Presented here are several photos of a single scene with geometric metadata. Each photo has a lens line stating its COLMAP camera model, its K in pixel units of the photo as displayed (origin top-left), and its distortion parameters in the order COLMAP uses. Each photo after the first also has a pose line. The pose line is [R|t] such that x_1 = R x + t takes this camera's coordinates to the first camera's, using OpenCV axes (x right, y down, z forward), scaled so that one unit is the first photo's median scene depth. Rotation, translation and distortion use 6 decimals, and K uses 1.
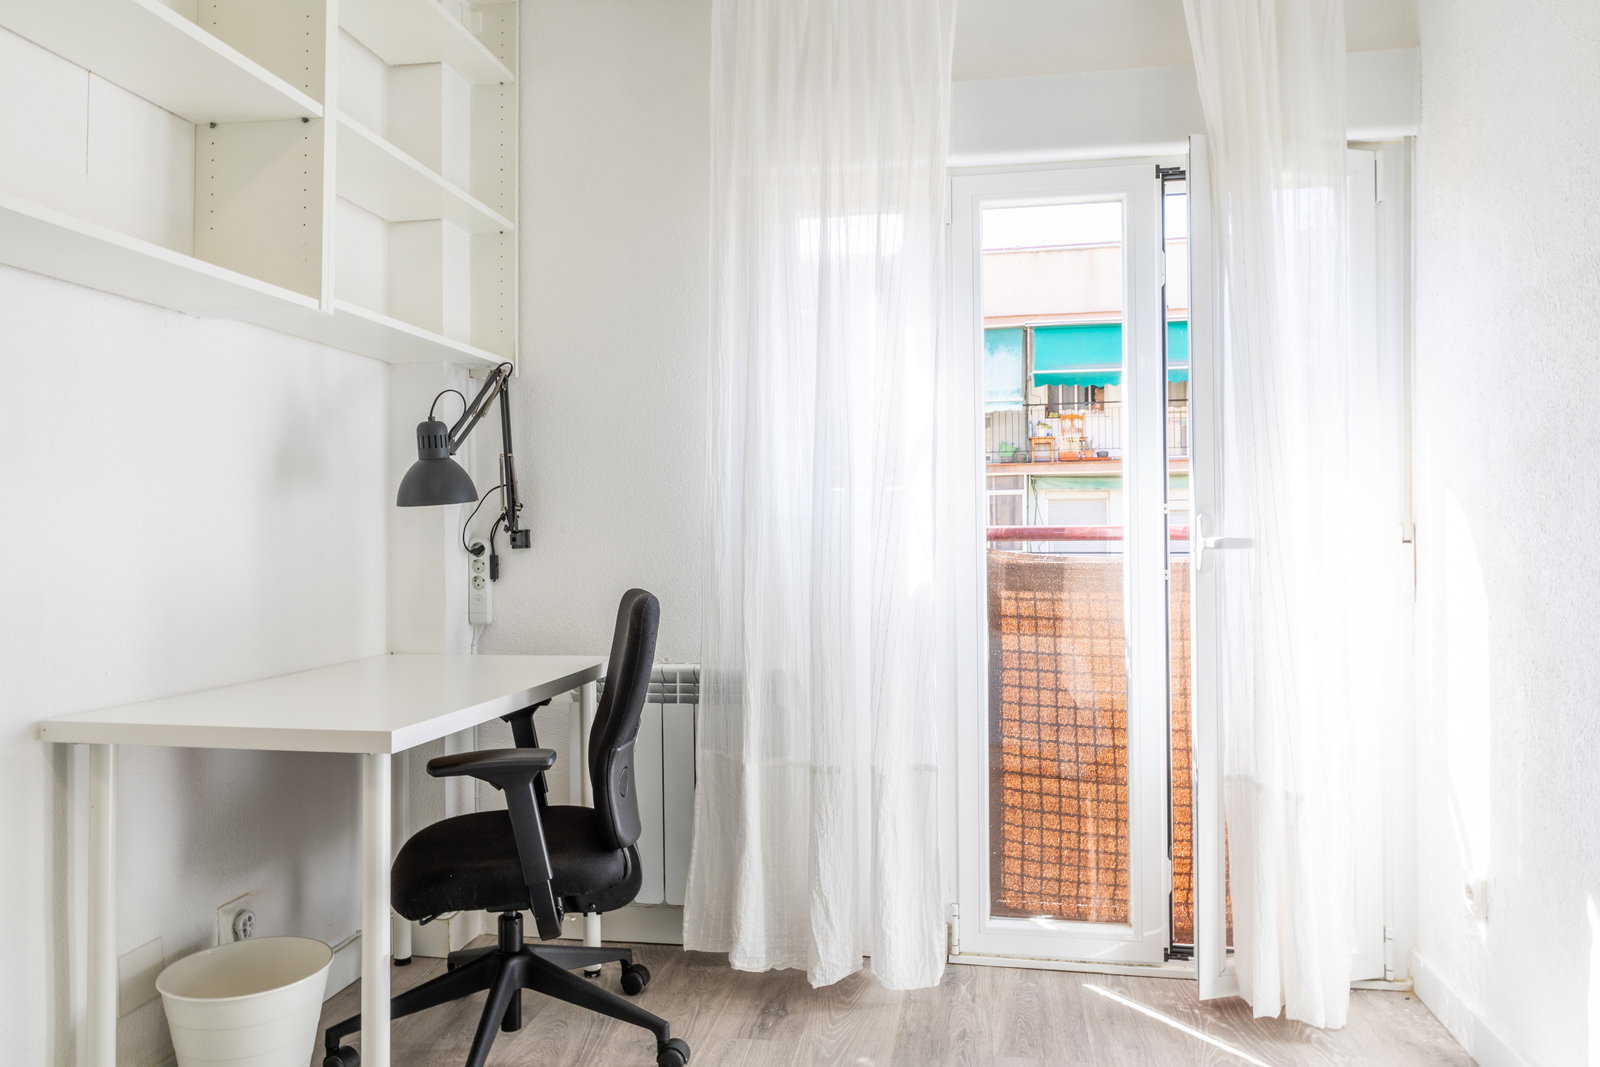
lens RADIAL K [[1092.1, 0, 796.7], [0, 1092.1, 529.5], [0, 0, 1]] dist [-0.003385, -0.000797]
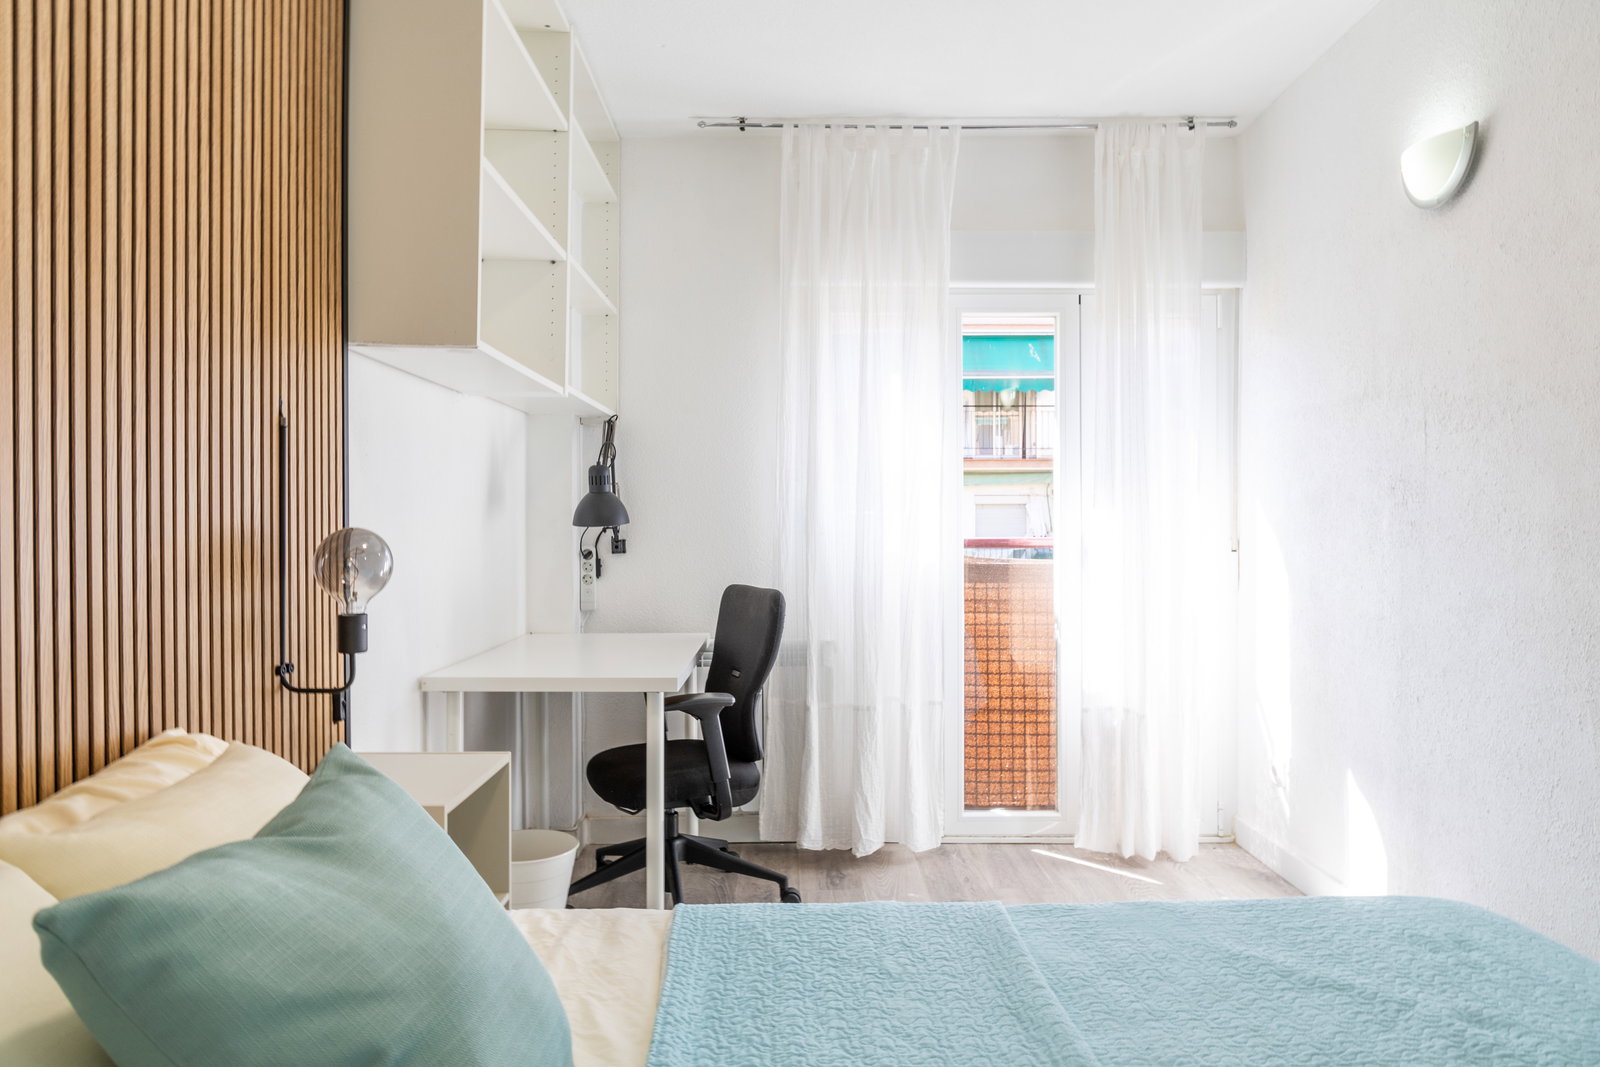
lens RADIAL K [[1073.0, 0, 797.8], [0, 1073.0, 524.9], [0, 0, 1]] dist [0.003700, 0.000270]
pose [[0.983218, 0.004127, 0.182389, -0.315984], [-0.005787, 0.999947, 0.008568, -0.034095], [-0.182344, -0.009480, 0.983189, -0.370379]]
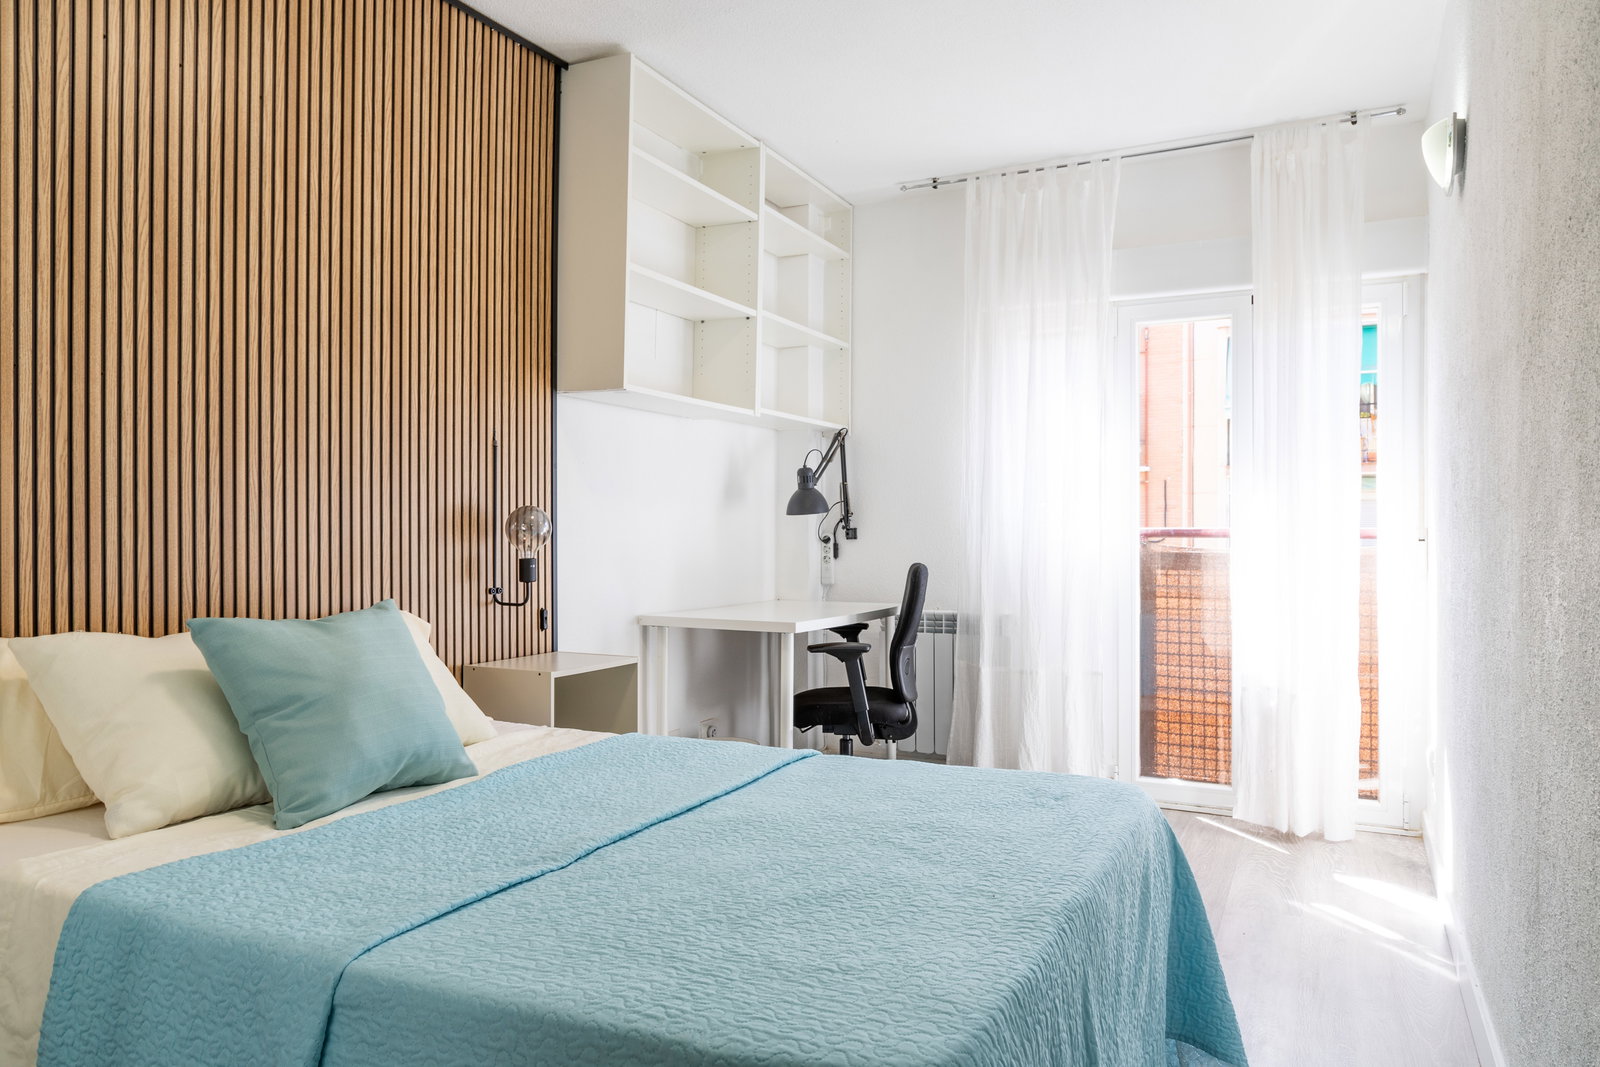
lens RADIAL K [[1073.0, 0, 797.8], [0, 1073.0, 524.9], [0, 0, 1]] dist [0.003700, 0.000270]
pose [[0.958654, 0.005555, -0.284519, 0.149701], [-0.005682, 0.999984, 0.000381, -0.005143], [0.284516, 0.001251, 0.958670, -0.661443]]
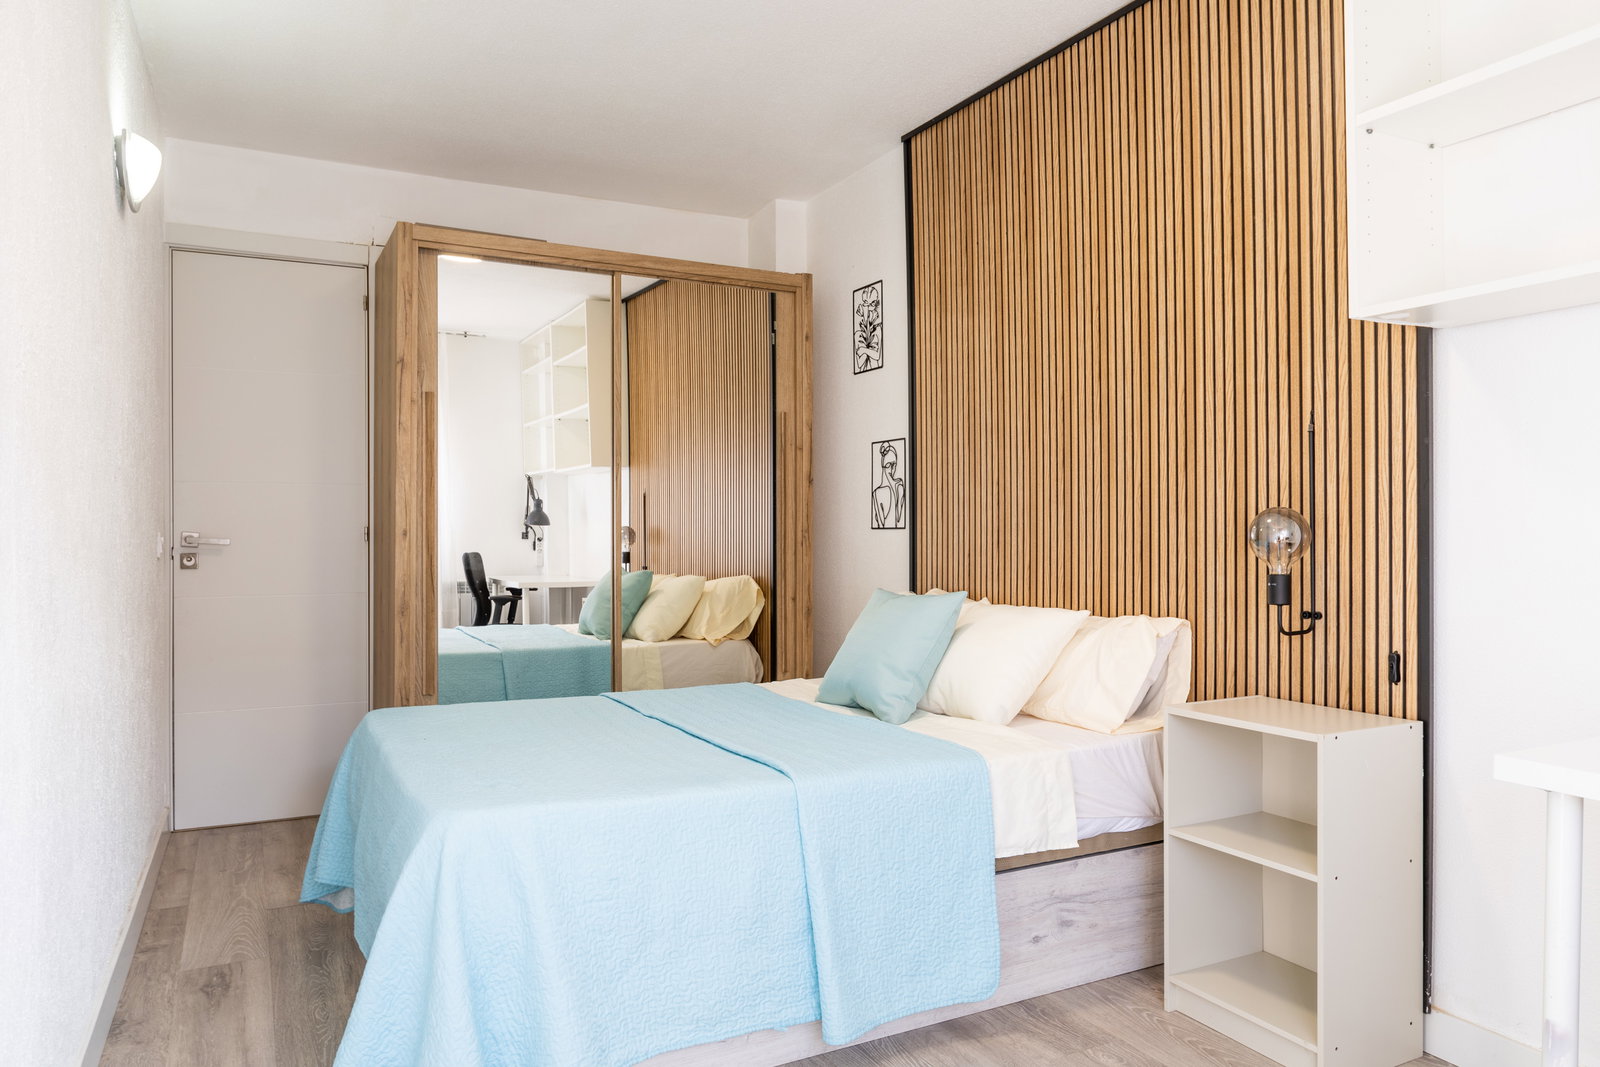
lens RADIAL K [[1073.0, 0, 797.8], [0, 1073.0, 524.9], [0, 0, 1]] dist [0.003700, 0.000270]
pose [[-0.790099, 0.006279, -0.612947, 0.418729], [0.012066, 0.999913, -0.005311, -0.008569], [0.612861, -0.011592, -0.790106, 0.881897]]
